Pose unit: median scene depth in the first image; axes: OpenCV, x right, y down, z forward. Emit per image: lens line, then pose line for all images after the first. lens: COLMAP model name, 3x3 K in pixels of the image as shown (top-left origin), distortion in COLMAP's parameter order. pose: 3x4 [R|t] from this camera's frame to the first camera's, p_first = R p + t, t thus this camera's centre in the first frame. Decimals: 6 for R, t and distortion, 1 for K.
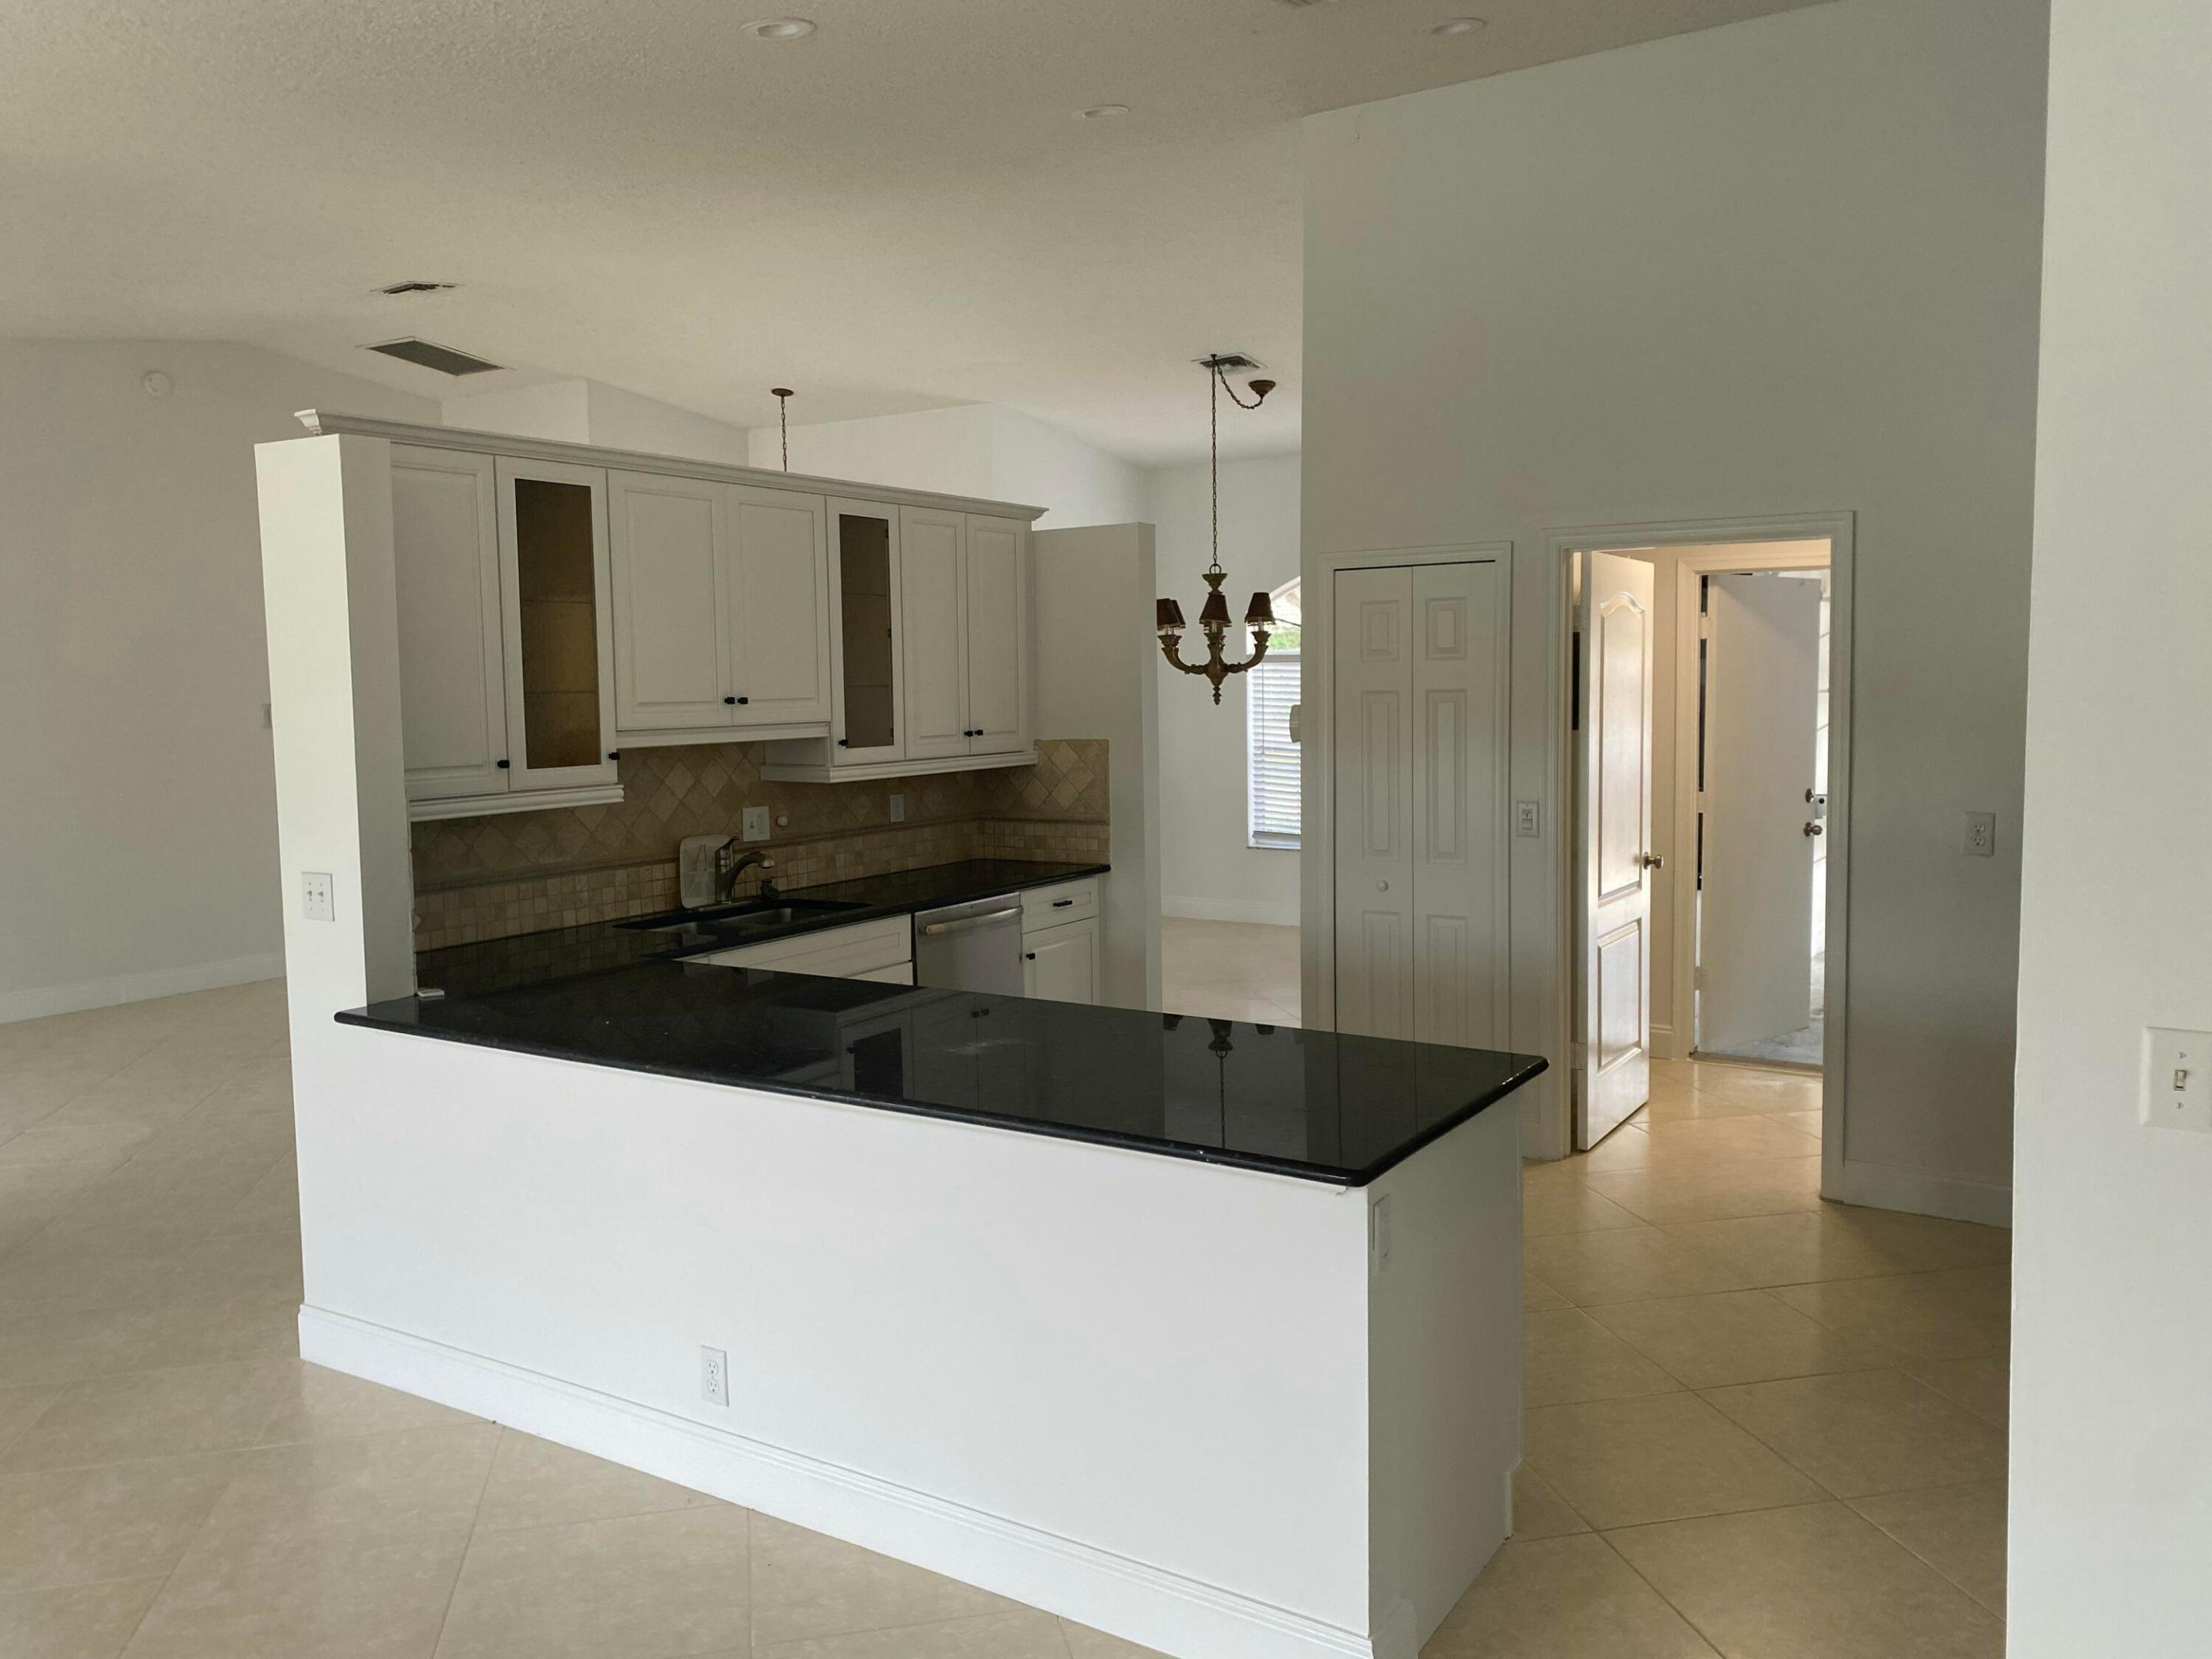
lens RADIAL K [[1683.1, 0, 1106.0], [0, 1683.1, 829.5], [0, 0, 1]] dist [0.111811, -0.112217]
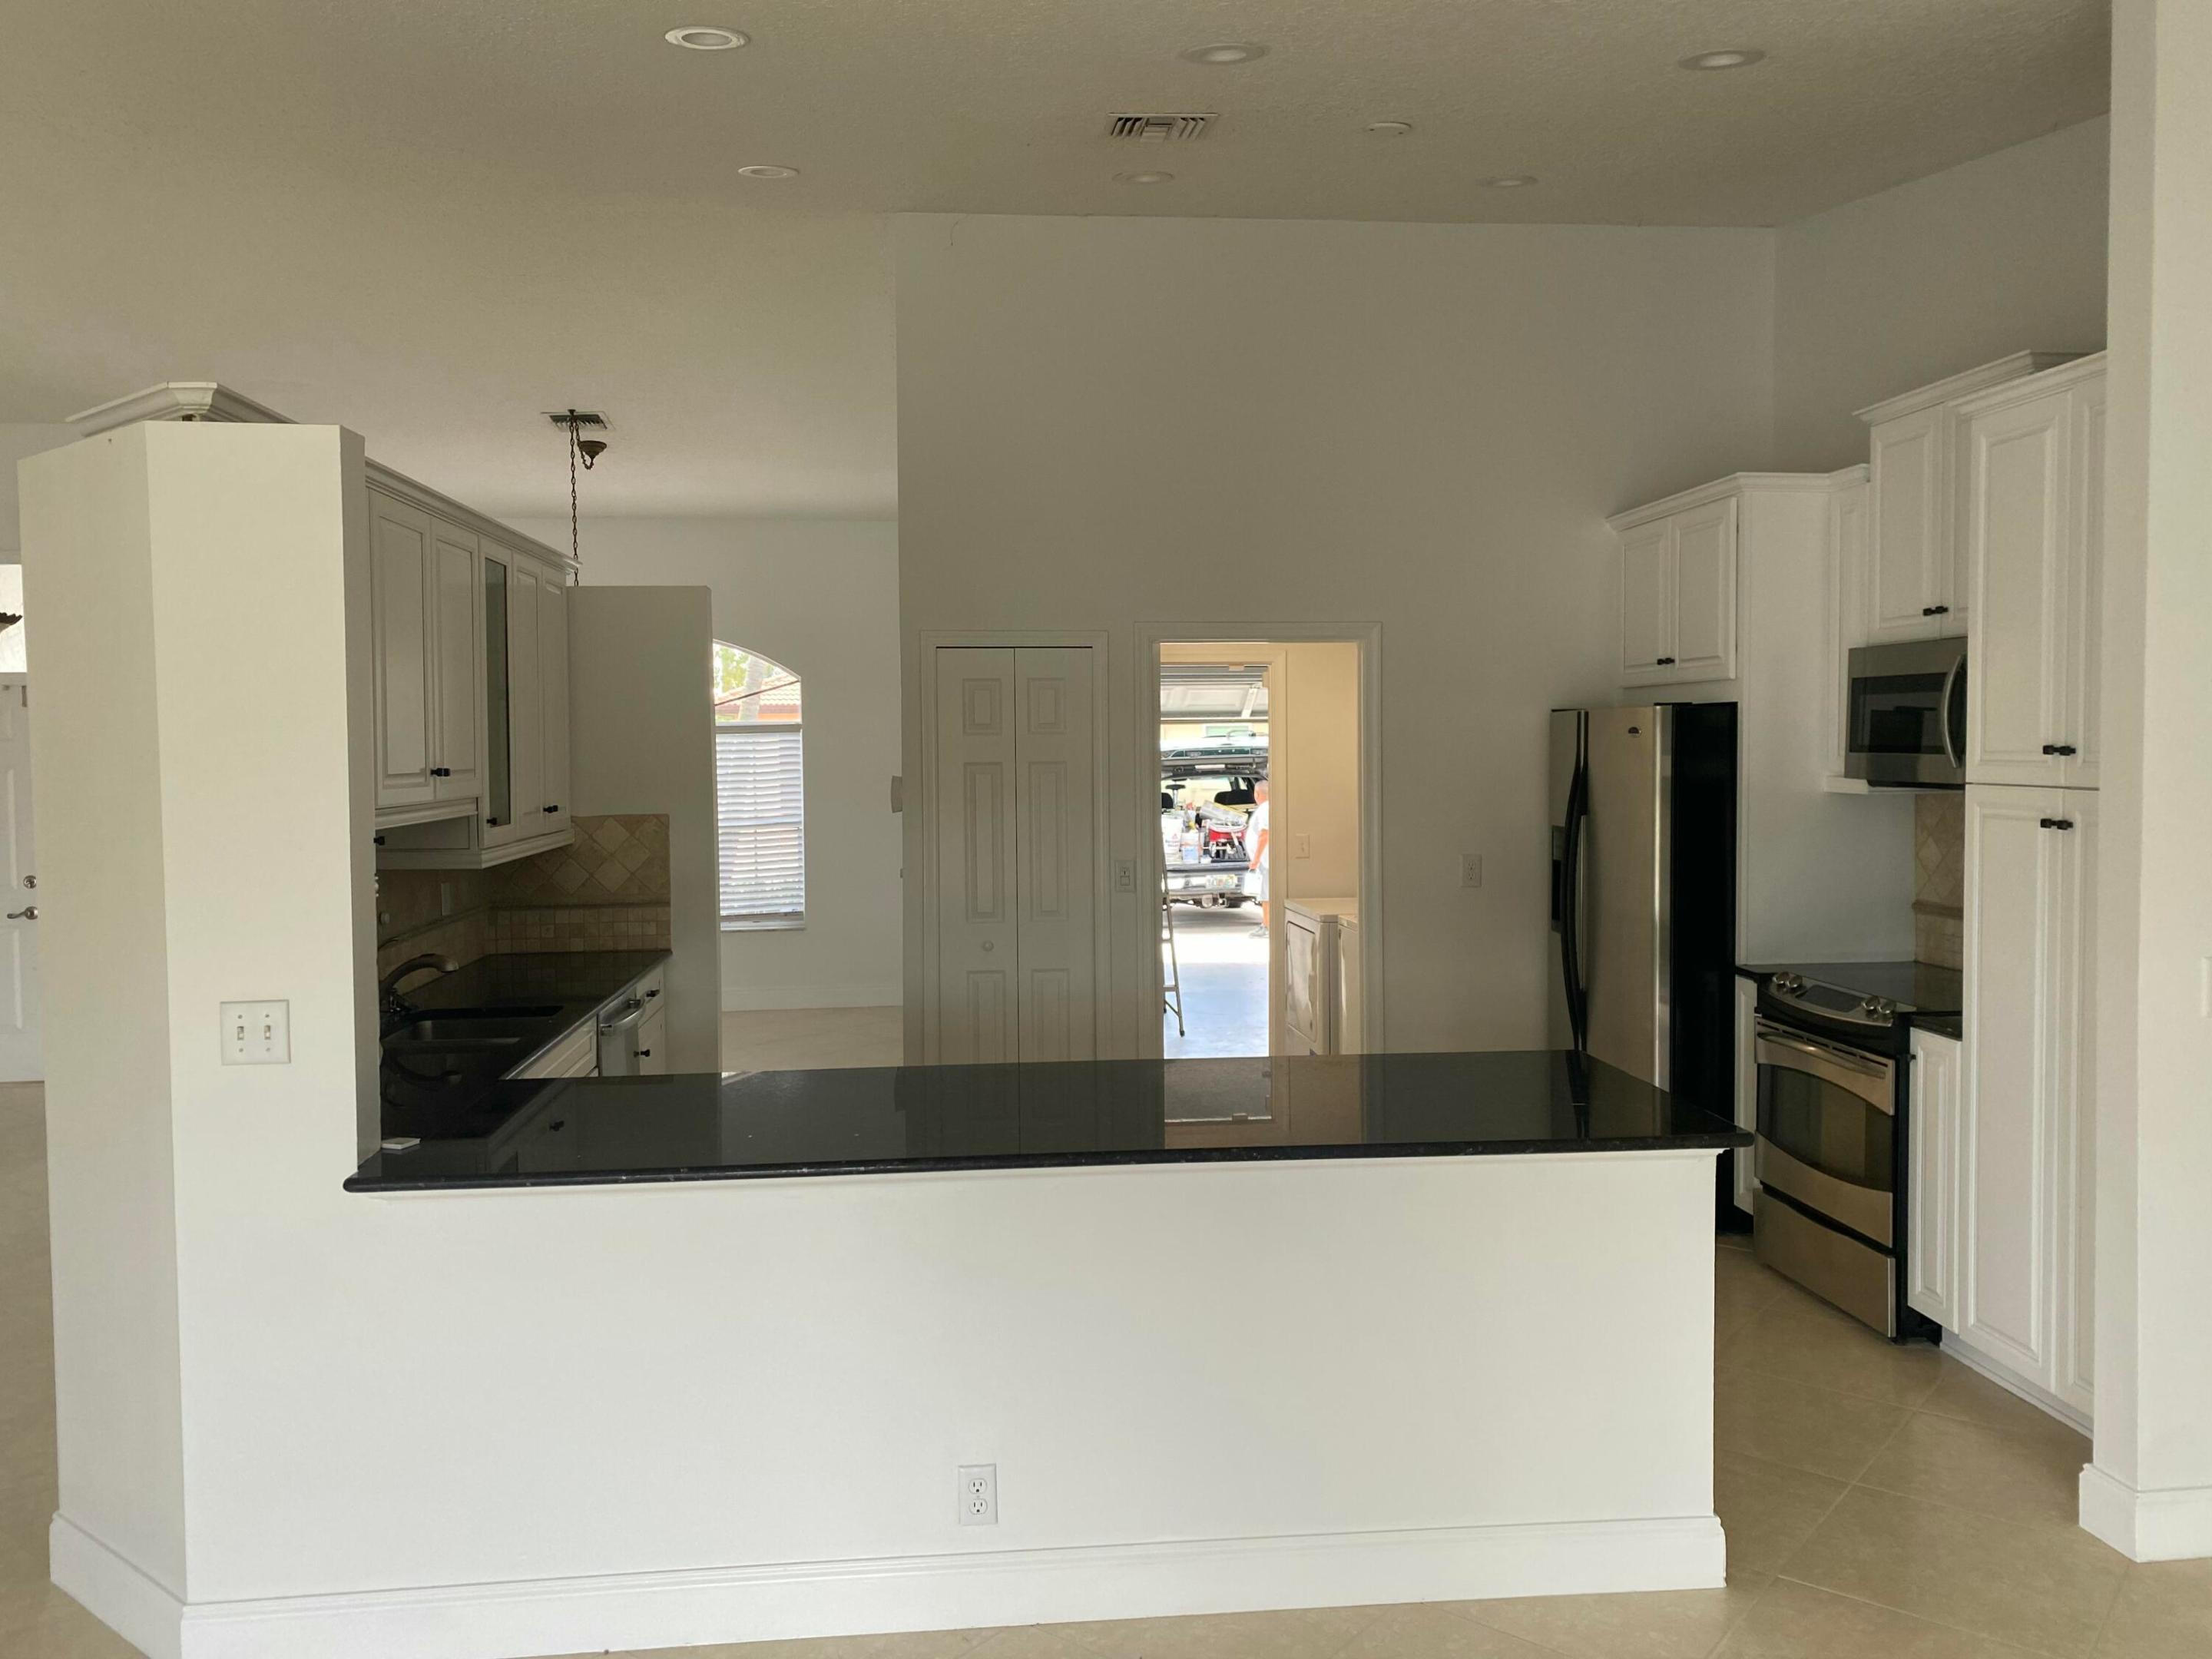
lens RADIAL K [[1683.1, 0, 1106.0], [0, 1683.1, 829.5], [0, 0, 1]] dist [0.111811, -0.112217]
pose [[0.783646, -0.023881, 0.620749, -0.451211], [0.053861, 0.998110, -0.029597, -0.004857], [-0.618869, 0.056628, 0.783451, 0.130231]]
